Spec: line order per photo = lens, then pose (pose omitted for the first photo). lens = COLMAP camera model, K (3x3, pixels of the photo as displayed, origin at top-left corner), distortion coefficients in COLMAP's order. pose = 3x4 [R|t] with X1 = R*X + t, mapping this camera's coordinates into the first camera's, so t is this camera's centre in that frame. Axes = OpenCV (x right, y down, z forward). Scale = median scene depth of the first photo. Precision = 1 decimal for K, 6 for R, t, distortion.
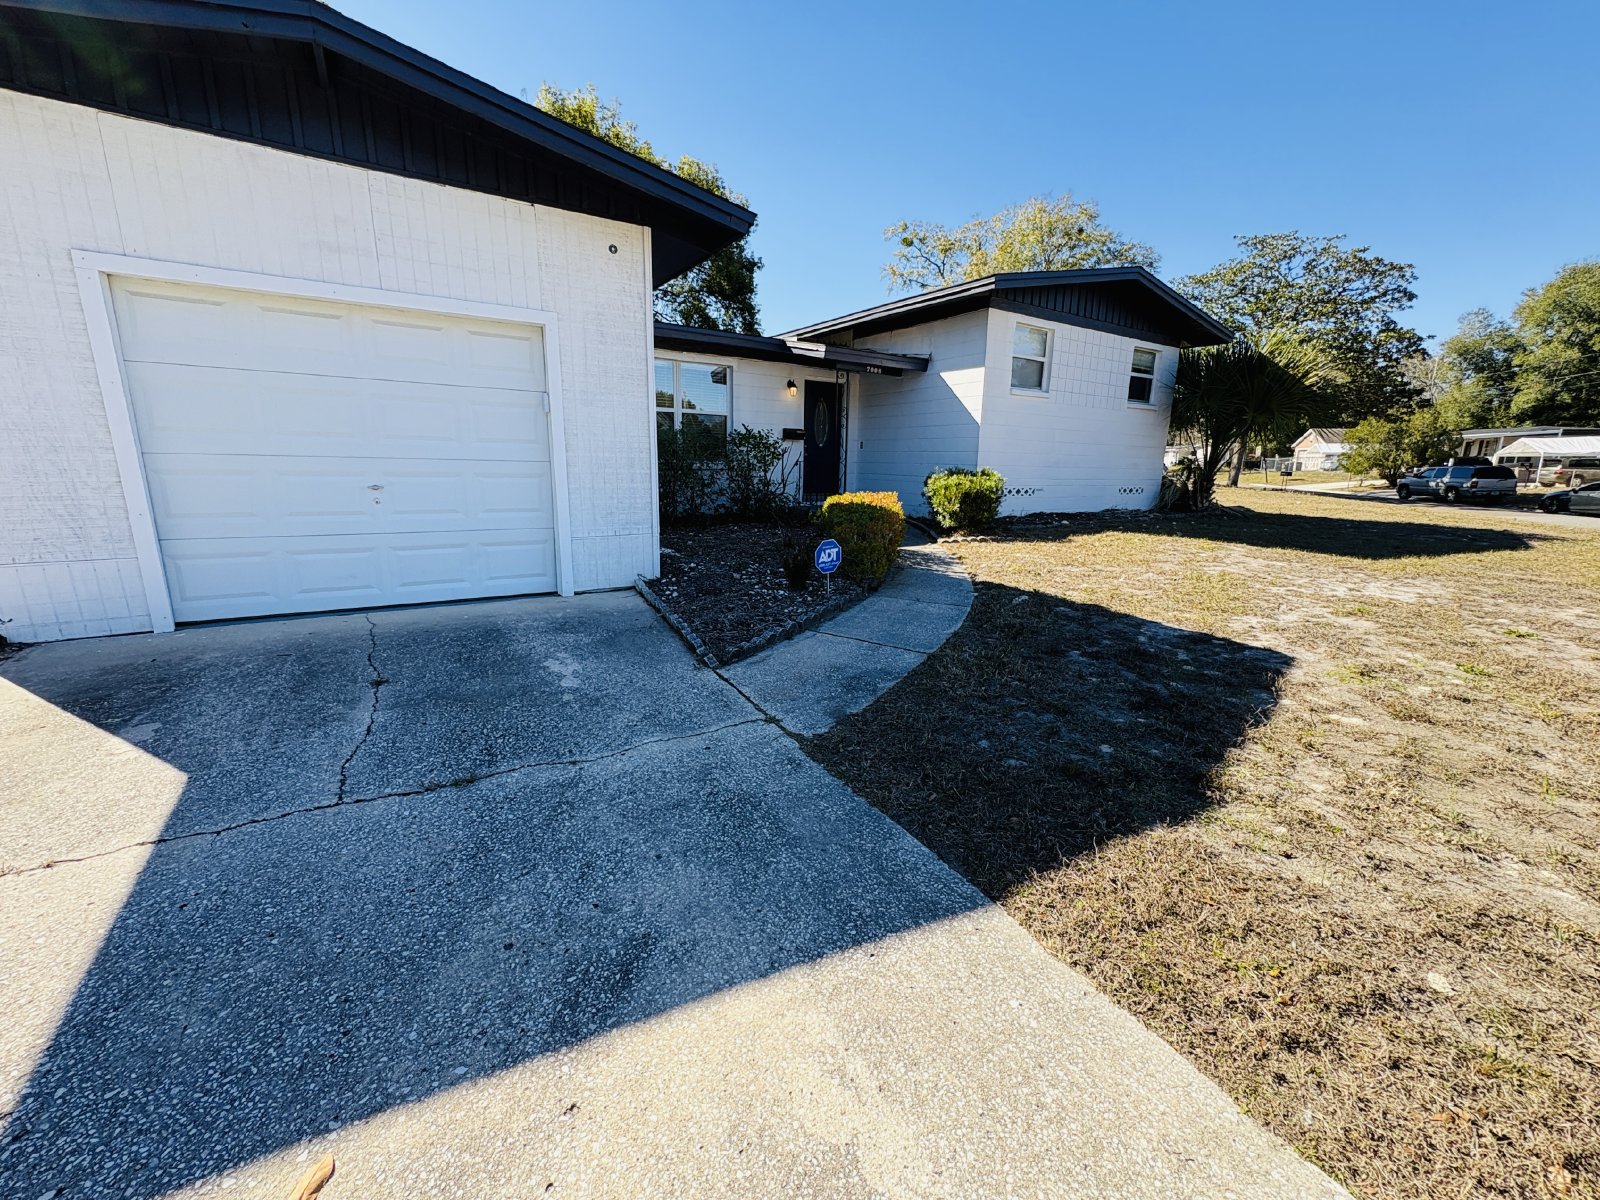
lens RADIAL K [[640.6, 0, 800.0], [0, 640.6, 600.0], [0, 0, 1]] dist [-0.000880, -0.000129]
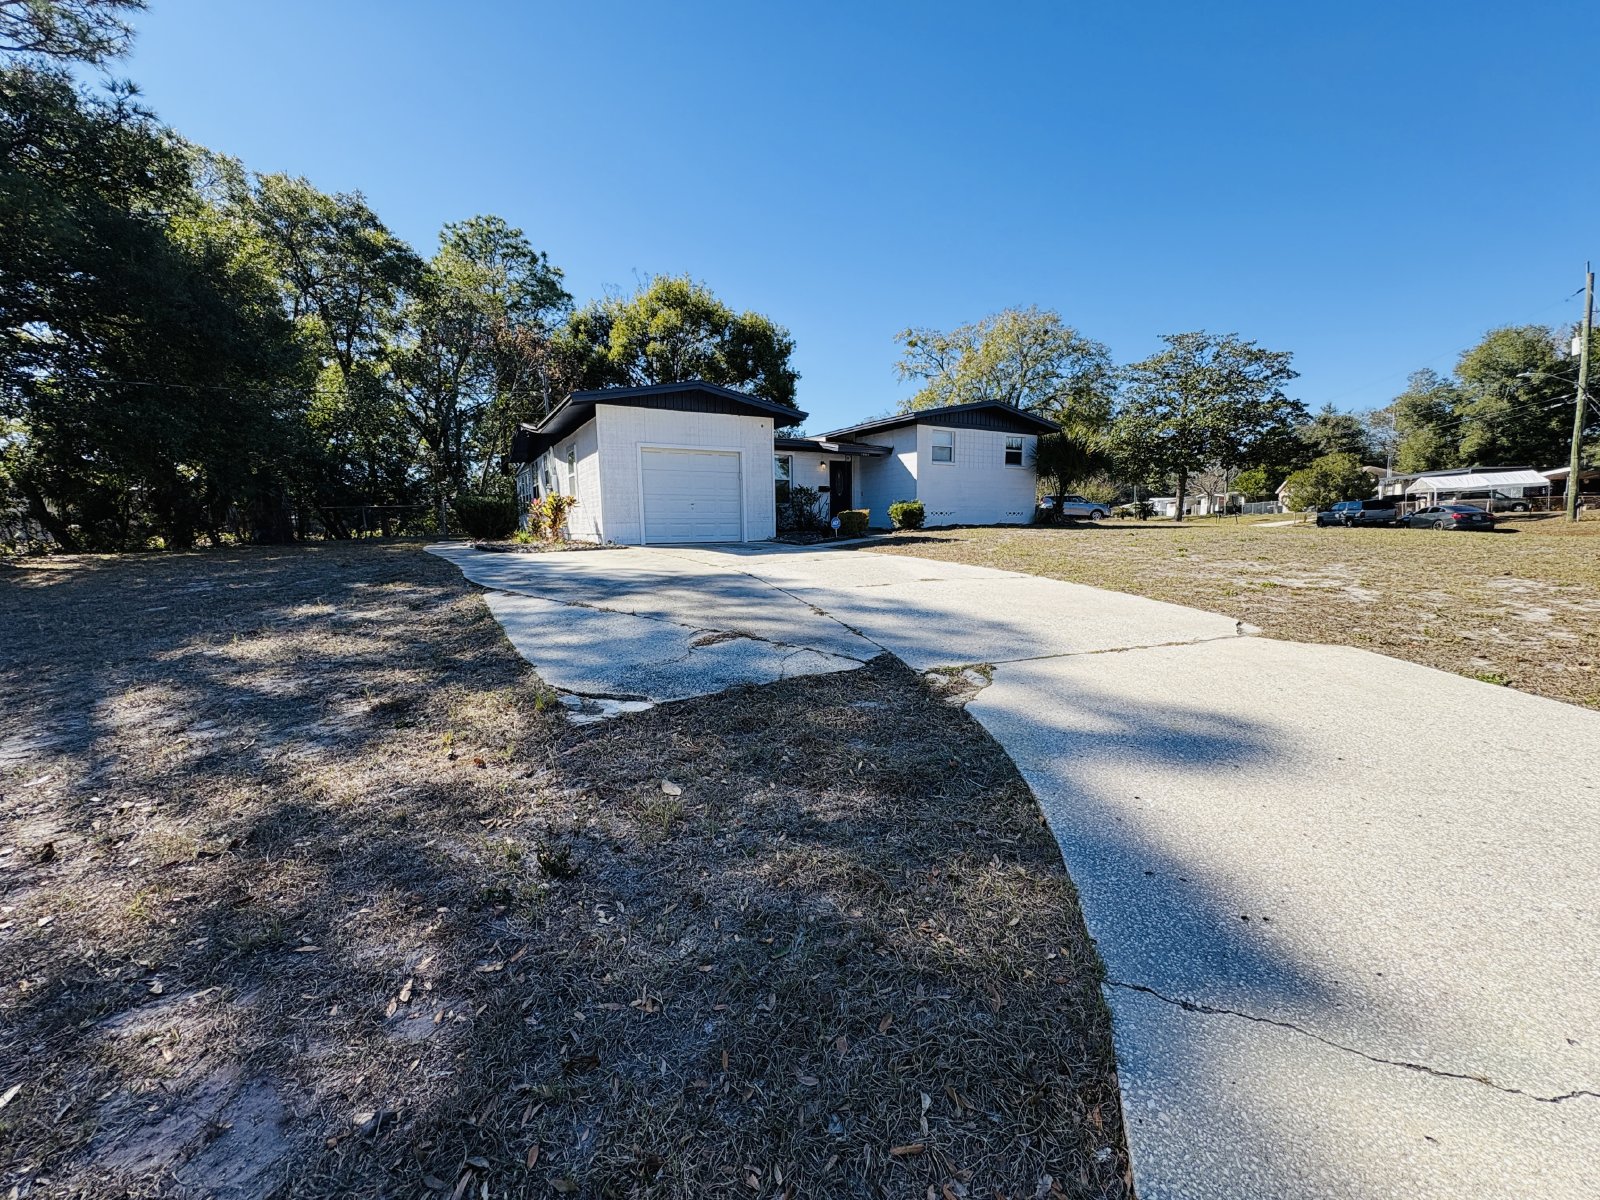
lens RADIAL K [[640.6, 0, 800.0], [0, 640.6, 600.0], [0, 0, 1]] dist [-0.000880, -0.000129]
pose [[0.998128, -0.025486, -0.055594, 0.010893], [0.019853, 0.994827, -0.099630, 0.186803], [0.057846, 0.098340, 0.993470, -0.622855]]
